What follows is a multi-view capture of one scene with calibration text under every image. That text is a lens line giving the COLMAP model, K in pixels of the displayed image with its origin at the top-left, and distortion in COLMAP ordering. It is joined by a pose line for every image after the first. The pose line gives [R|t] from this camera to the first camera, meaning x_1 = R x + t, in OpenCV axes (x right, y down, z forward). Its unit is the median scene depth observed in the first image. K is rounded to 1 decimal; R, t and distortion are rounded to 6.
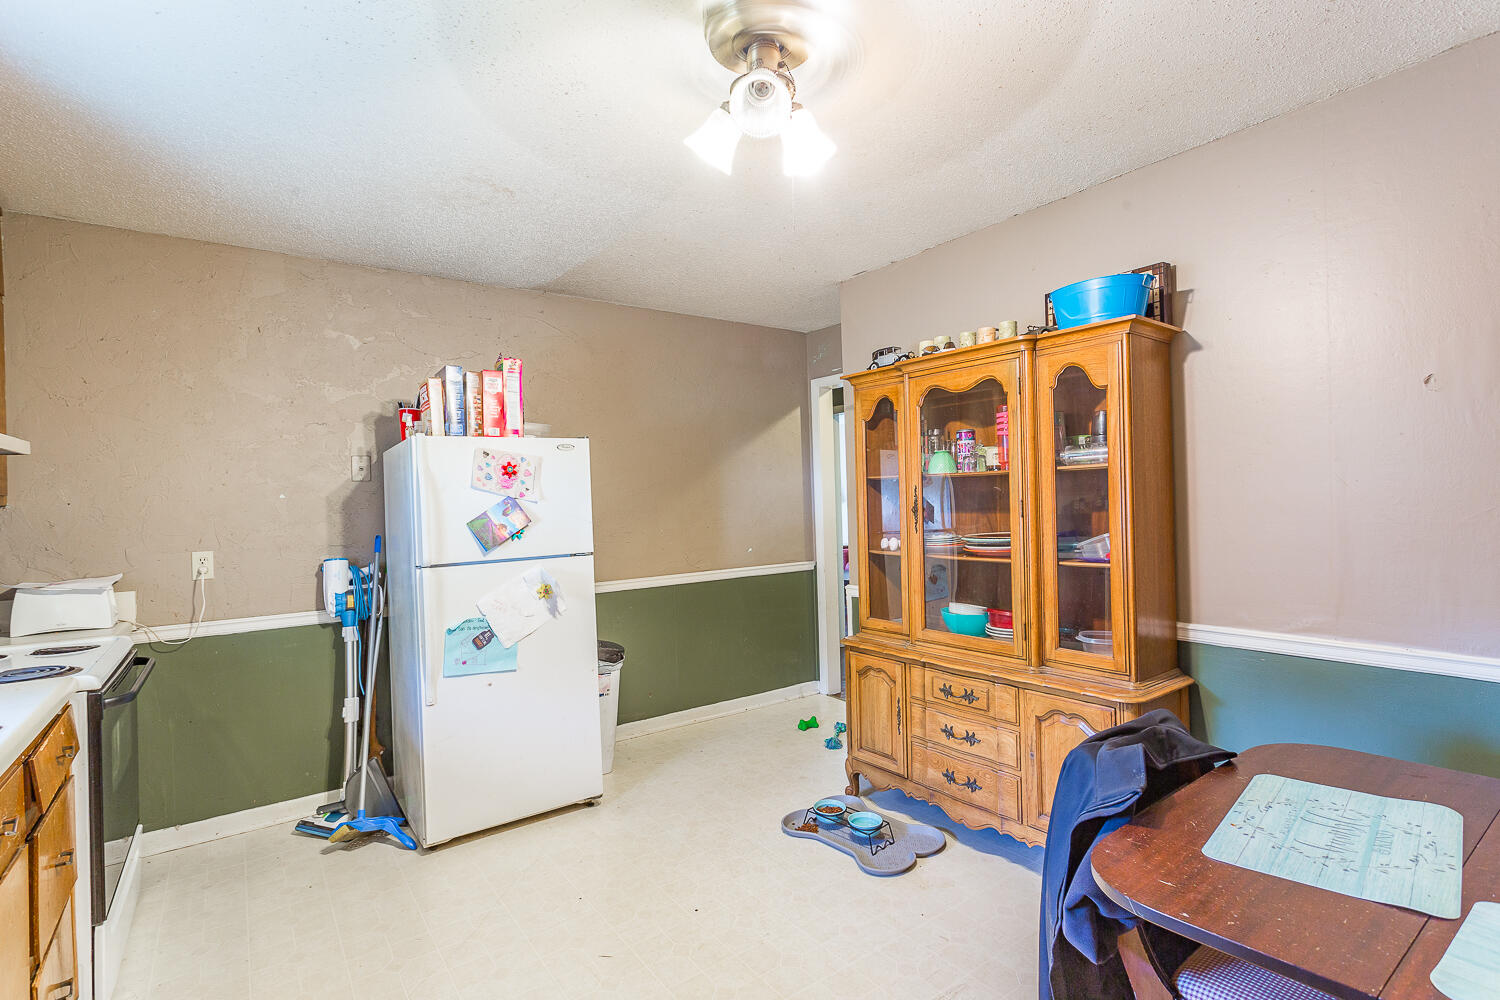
lens RADIAL K [[715.5, 0, 749.7], [0, 715.5, 495.2], [0, 0, 1]] dist [-0.001207, 0.000577]
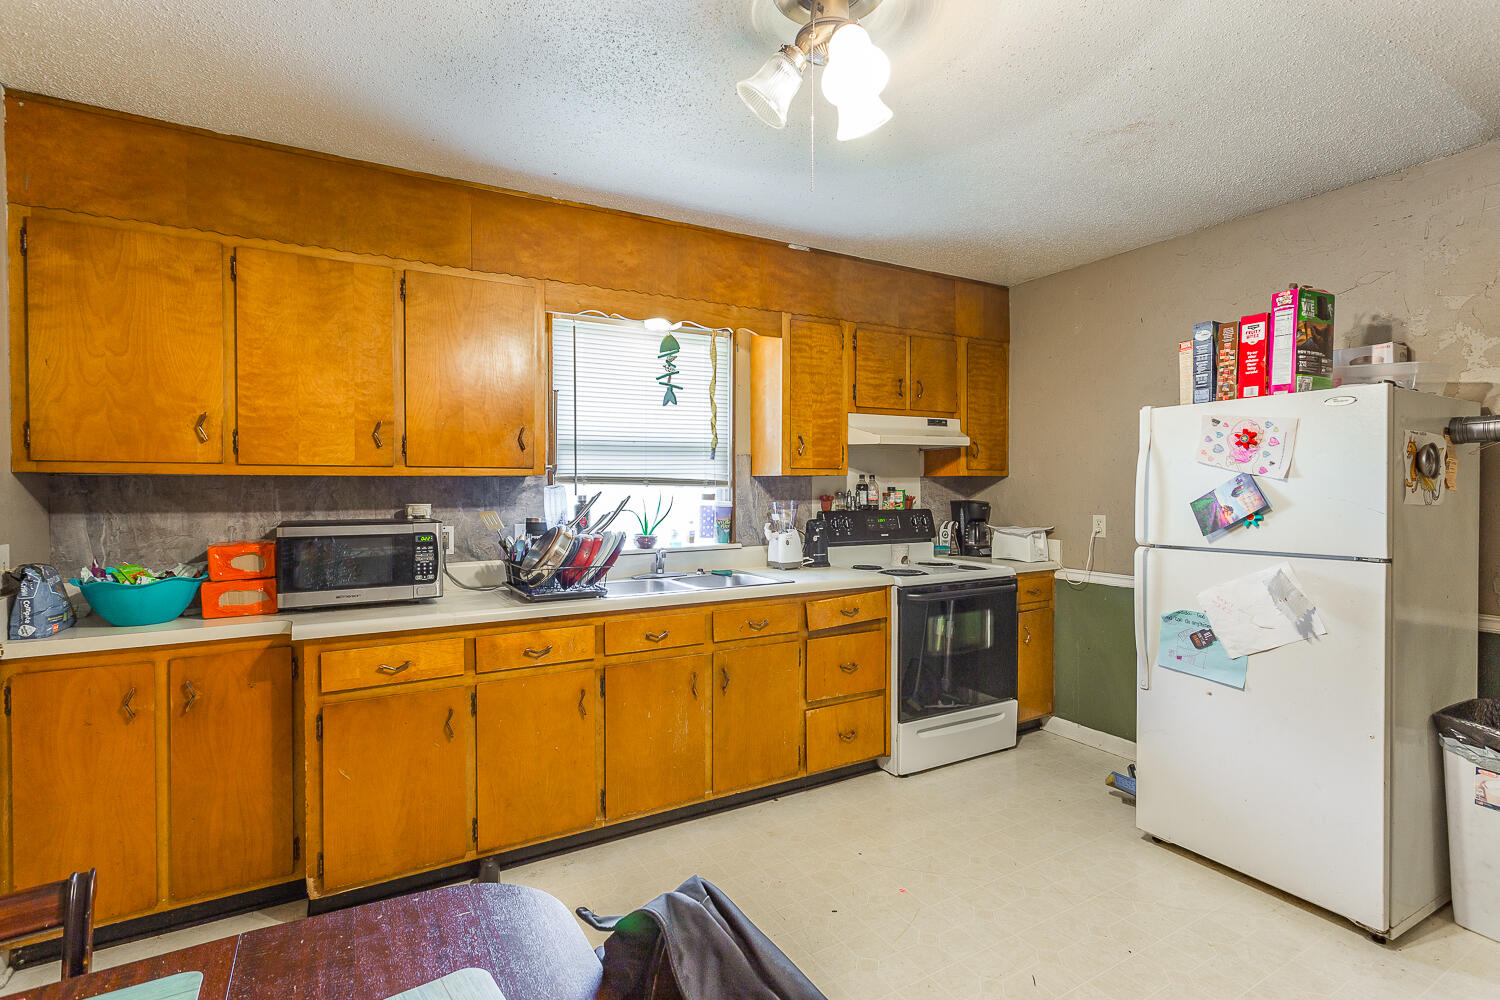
lens RADIAL K [[715.5, 0, 749.7], [0, 715.5, 495.2], [0, 0, 1]] dist [-0.001207, 0.000577]
pose [[-0.120069, 0.041025, -0.991917, 0.528018], [0.011720, 0.999135, 0.039905, -0.011364], [0.992696, -0.006834, -0.120446, 0.552475]]
